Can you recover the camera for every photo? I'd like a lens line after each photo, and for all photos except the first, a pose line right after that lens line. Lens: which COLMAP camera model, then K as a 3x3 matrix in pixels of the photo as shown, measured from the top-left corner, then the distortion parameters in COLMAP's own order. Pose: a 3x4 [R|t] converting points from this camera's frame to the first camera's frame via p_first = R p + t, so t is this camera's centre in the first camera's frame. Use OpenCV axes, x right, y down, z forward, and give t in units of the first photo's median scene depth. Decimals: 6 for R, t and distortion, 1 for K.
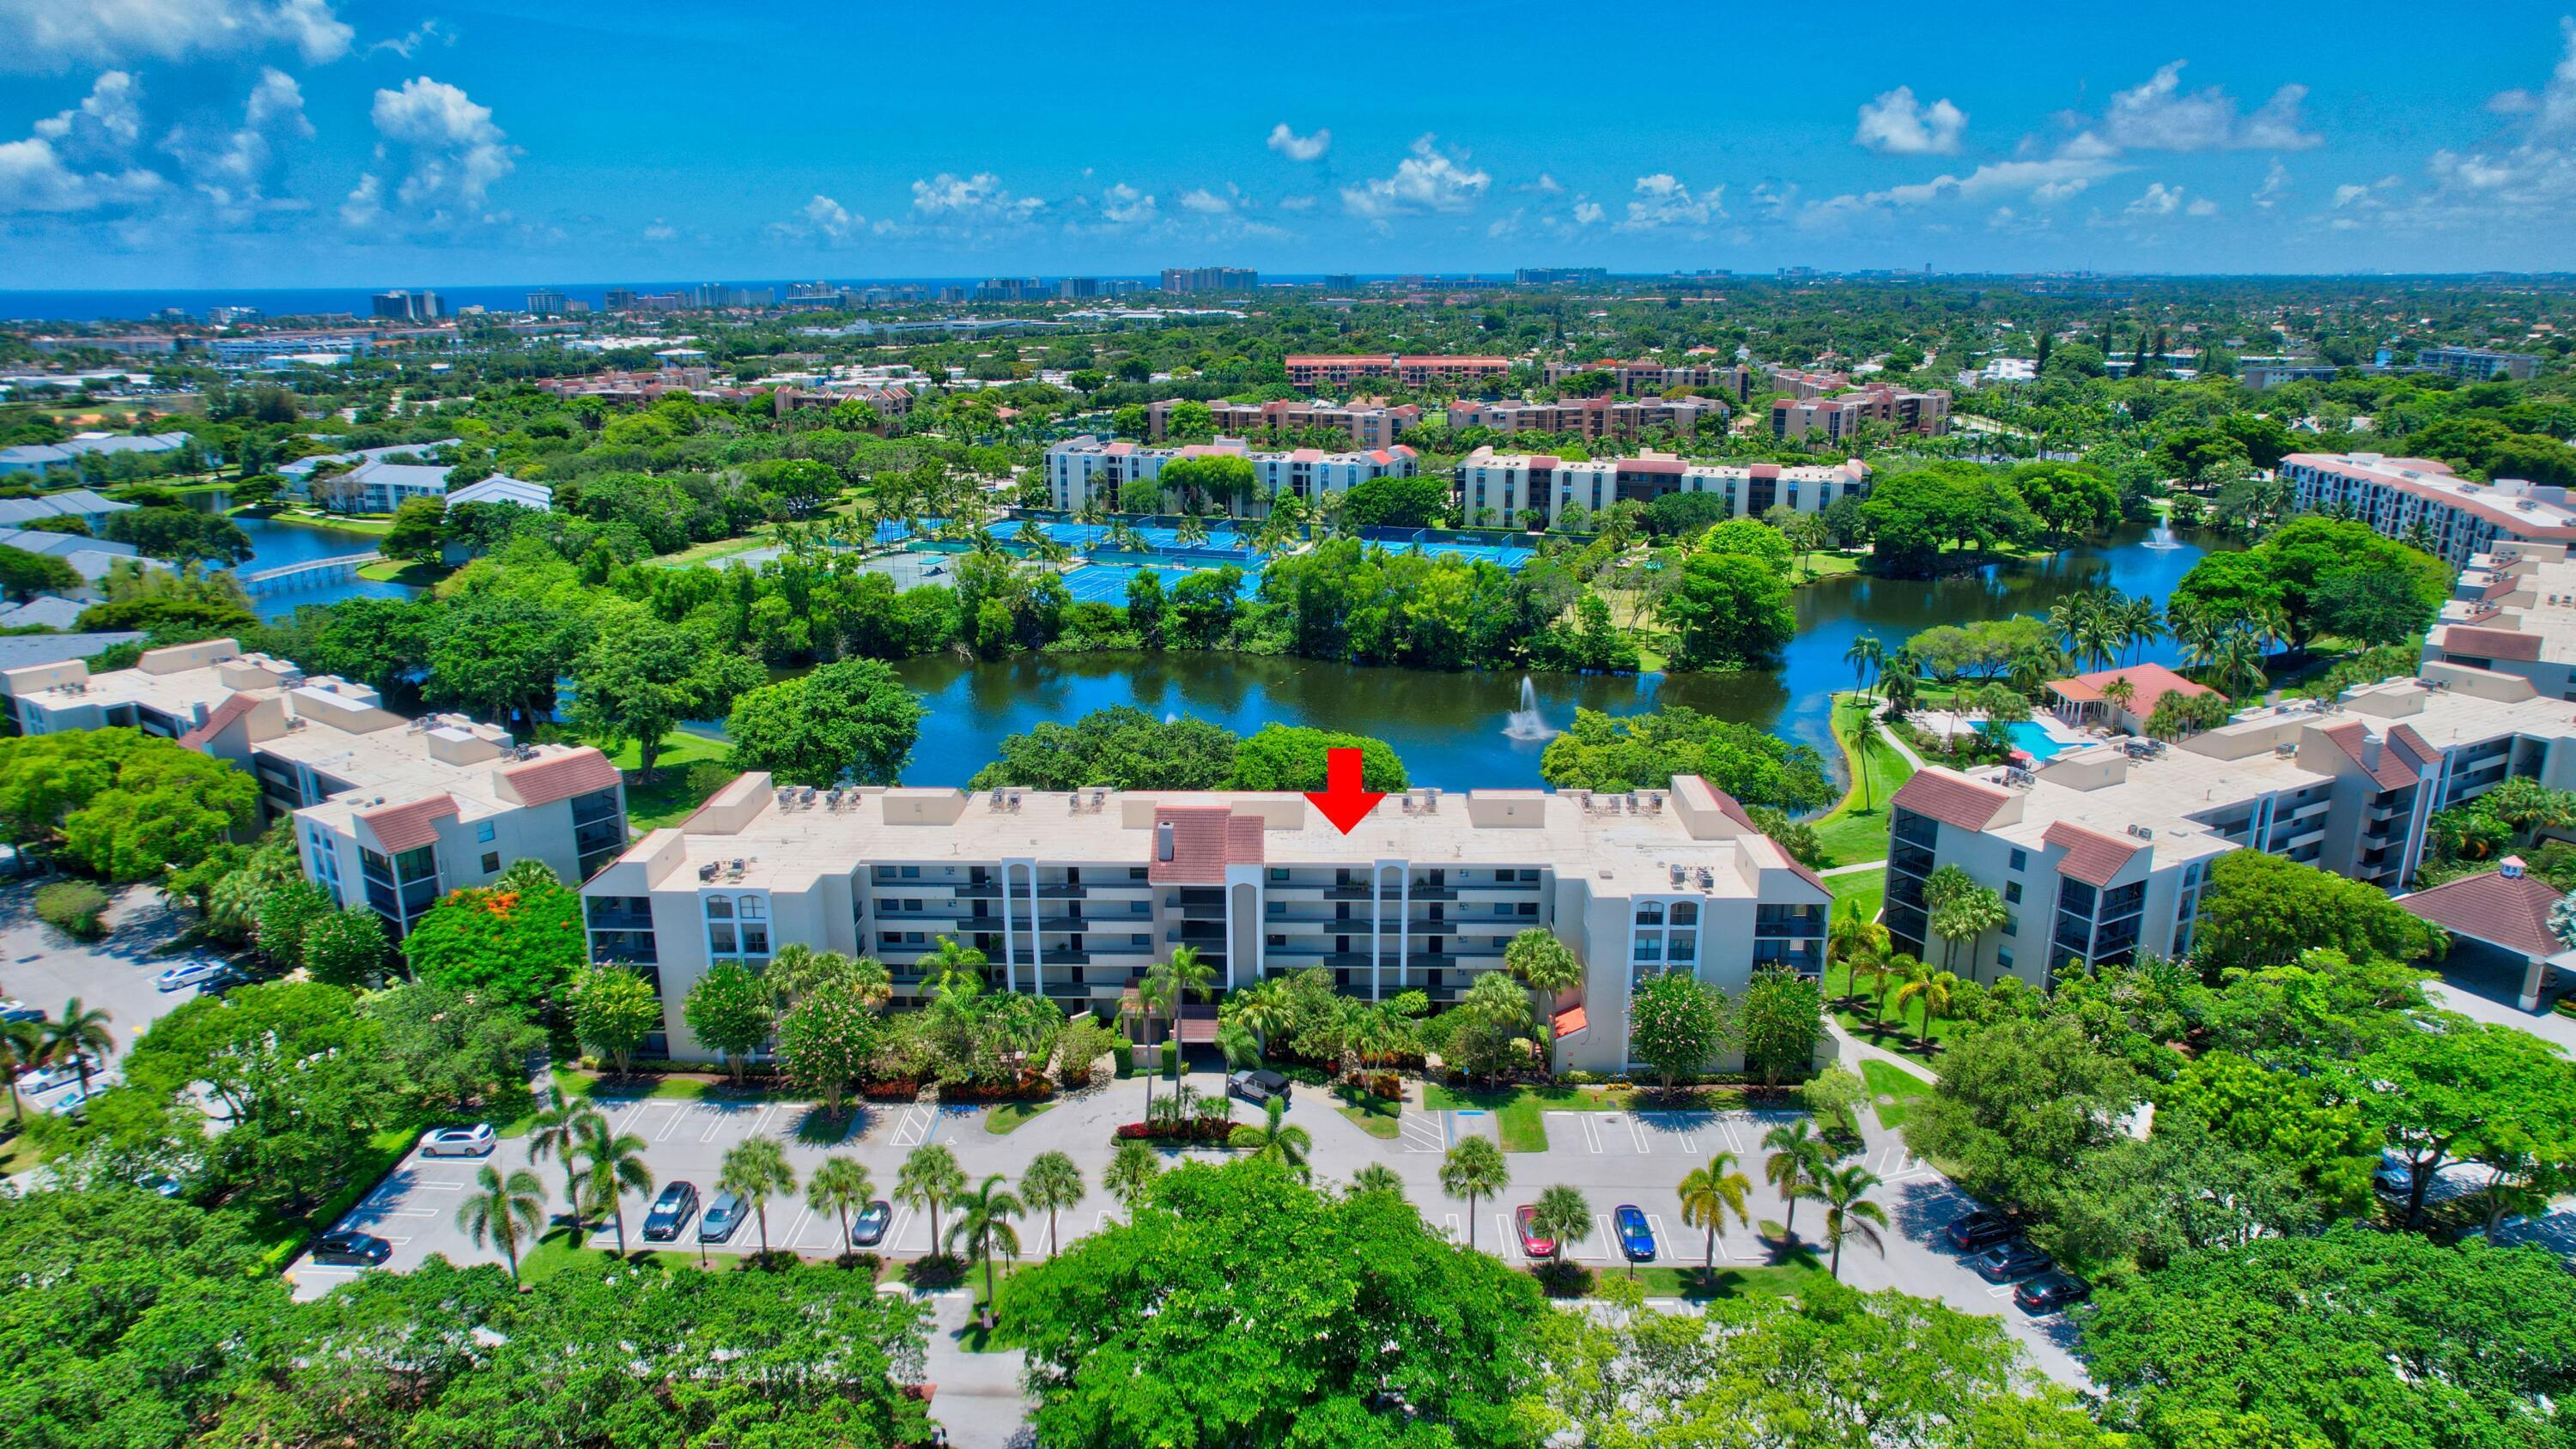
lens RADIAL K [[1636.2, 0, 1288.0], [0, 1636.2, 724.5], [0, 0, 1]] dist [-0.067383, 0.052239]
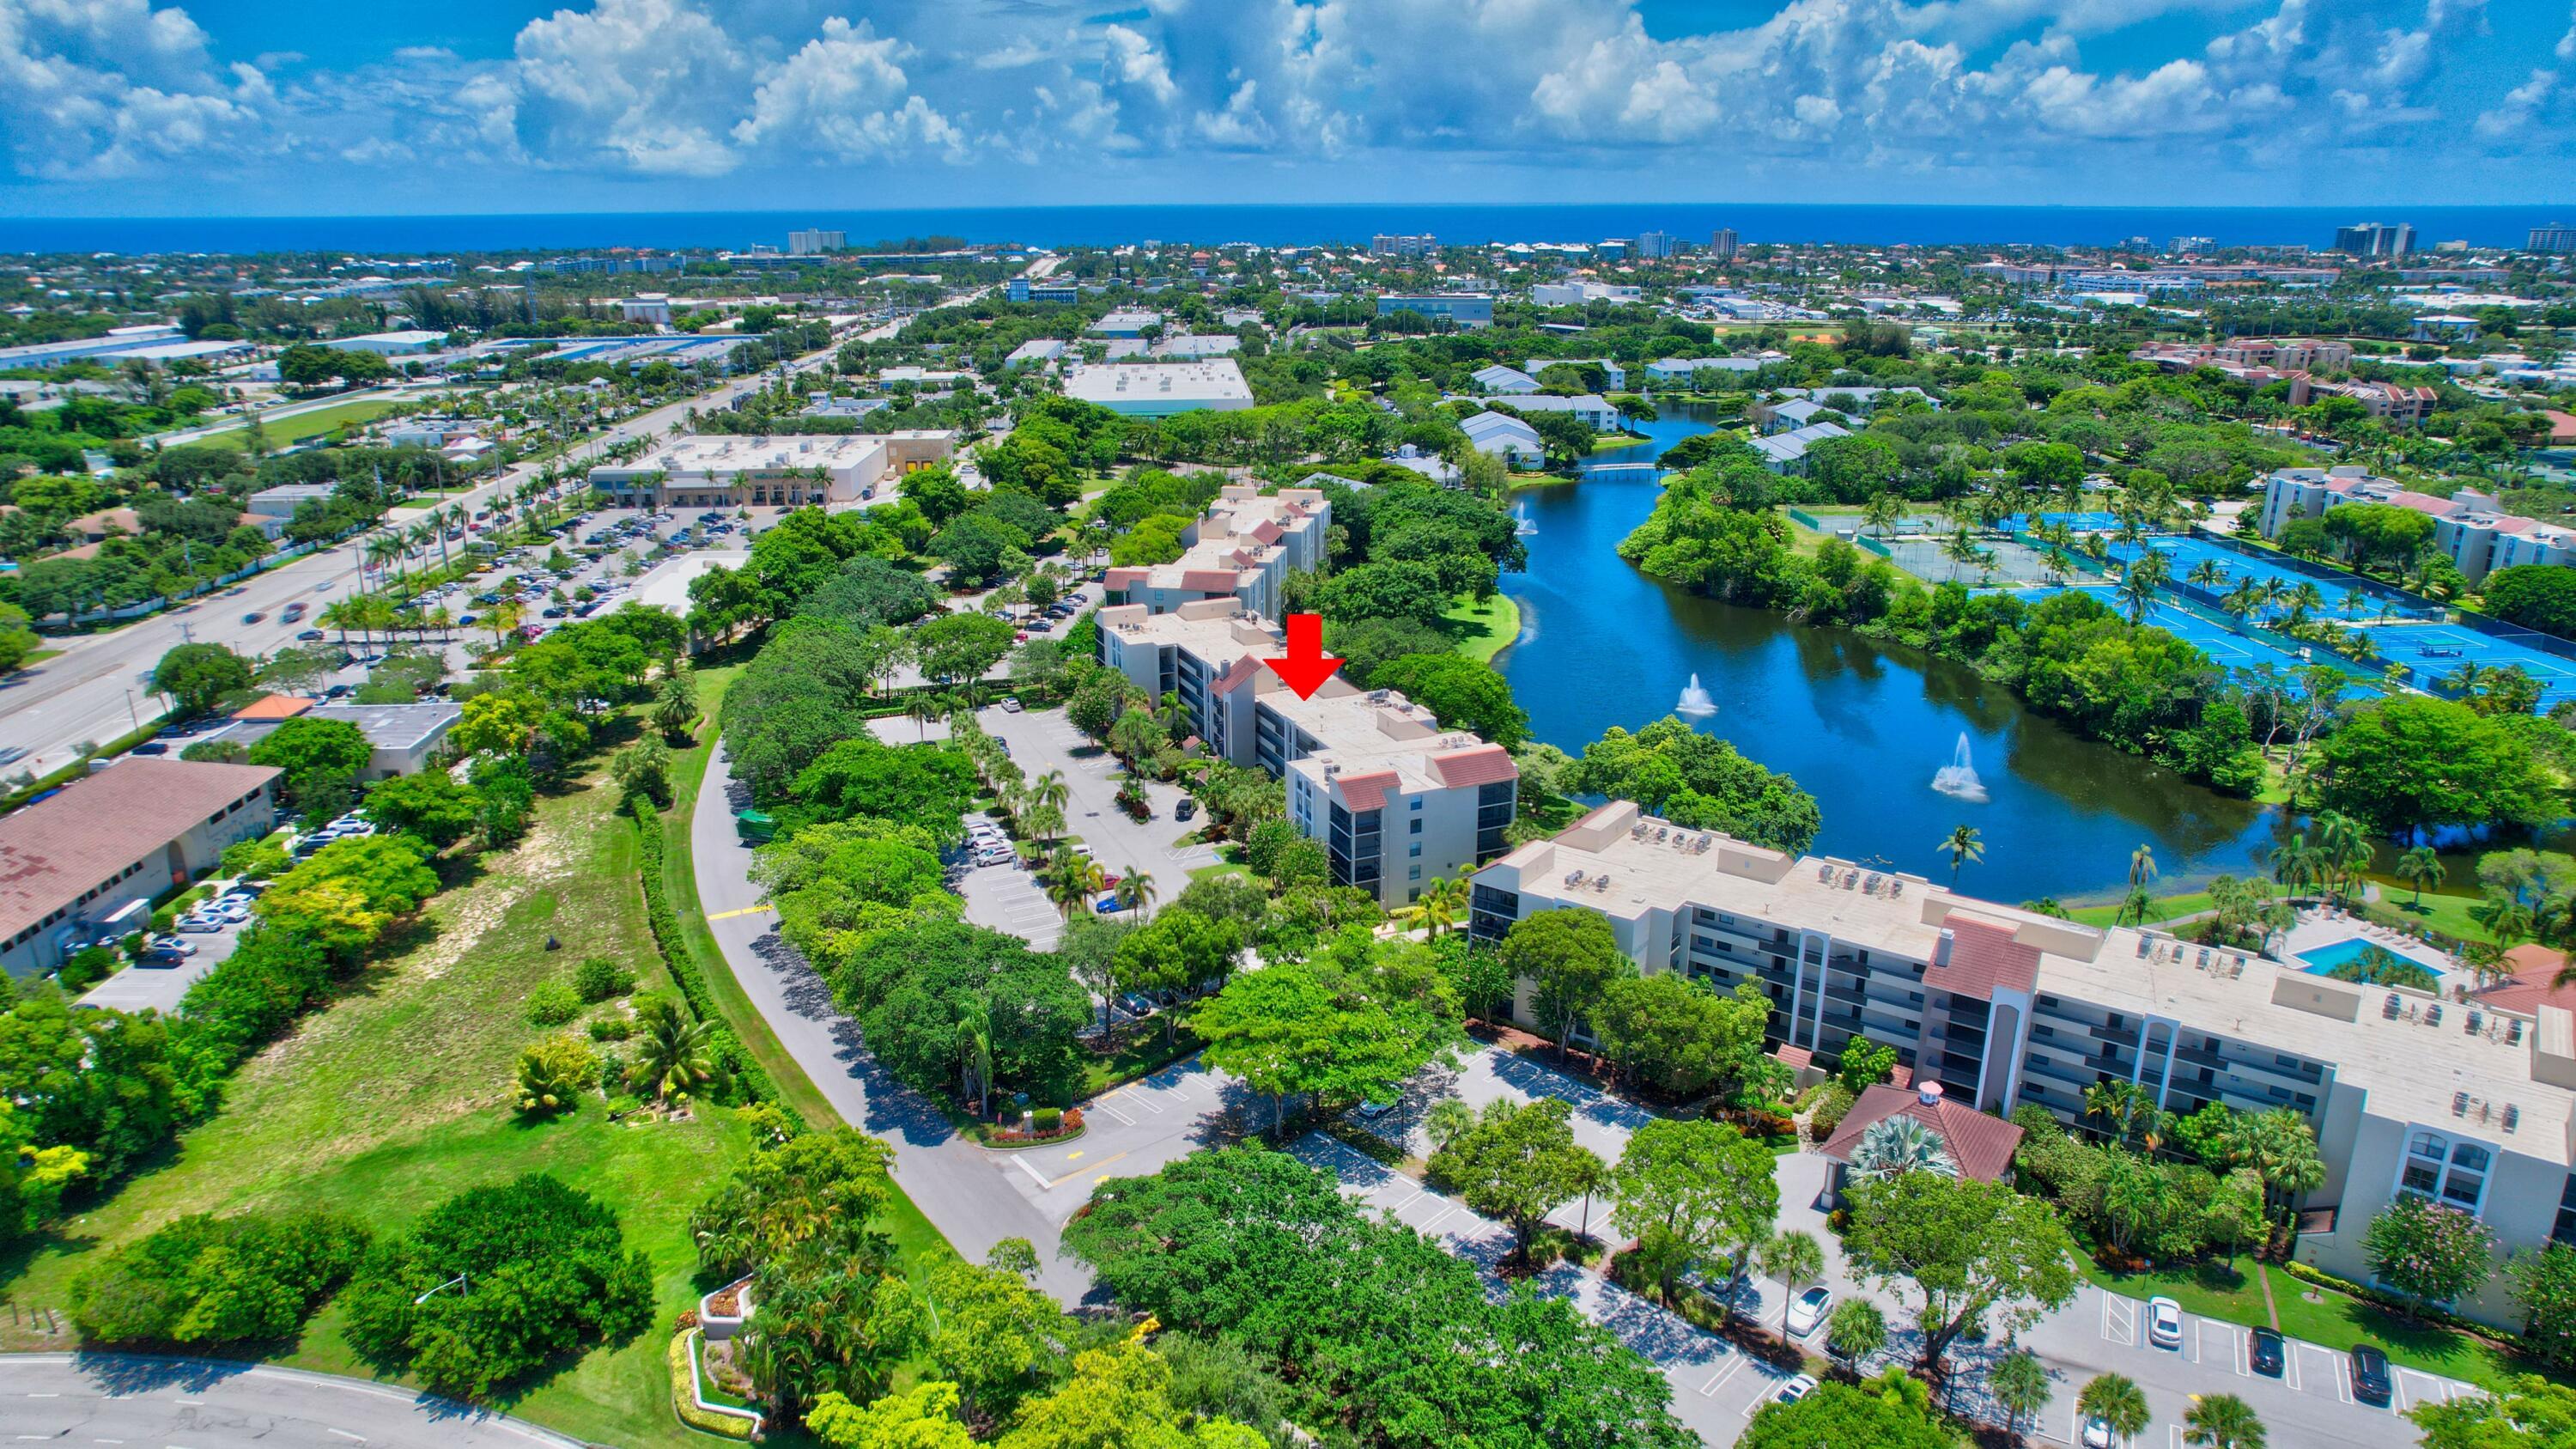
lens RADIAL K [[1653.6, 0, 1288.0], [0, 1653.6, 724.5], [0, 0, 1]] dist [-0.085704, 0.081402]
pose [[0.430625, 0.281503, -0.857507, 1.350177], [-0.241828, 0.951361, 0.190872, -0.205774], [0.869529, 0.125175, 0.477755, 0.186857]]
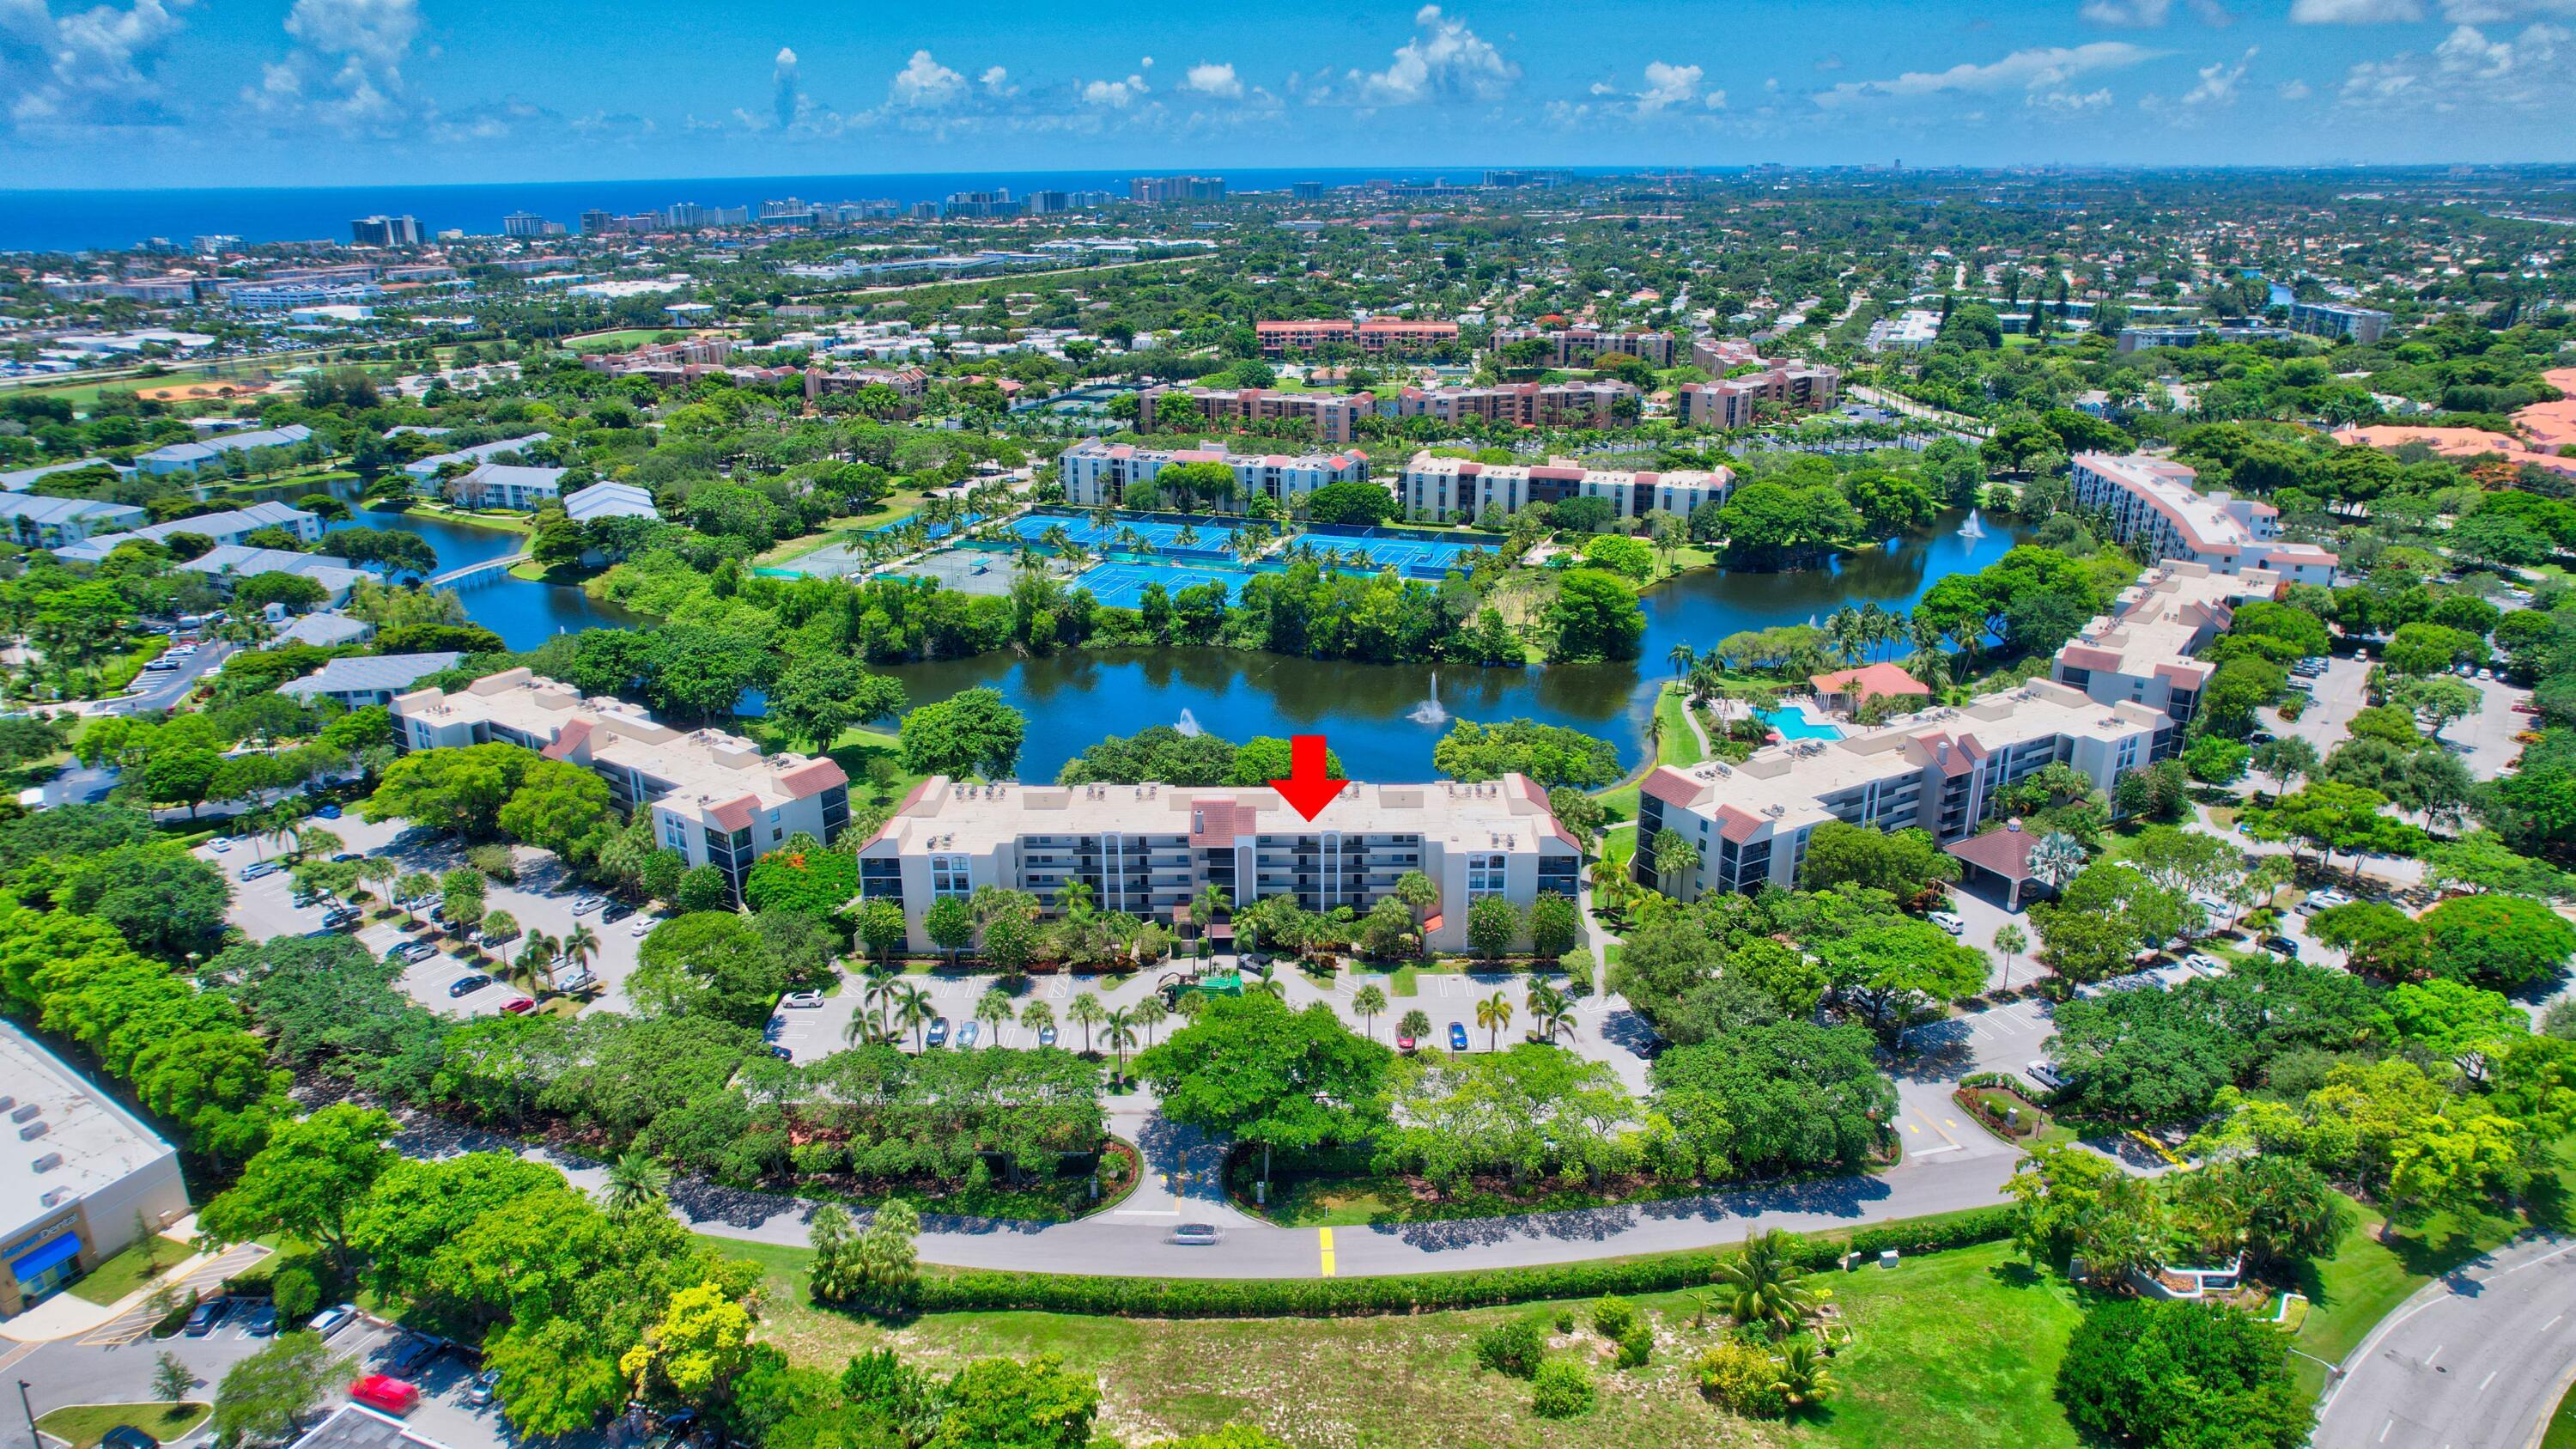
lens RADIAL K [[1638.1, 0, 1288.0], [0, 1638.1, 724.5], [0, 0, 1]] dist [-0.074783, 0.061086]
pose [[0.999810, -0.009260, 0.017147, -0.008728], [0.008196, 0.998097, 0.061121, -0.120584], [-0.017680, -0.060969, 0.997983, -0.634955]]
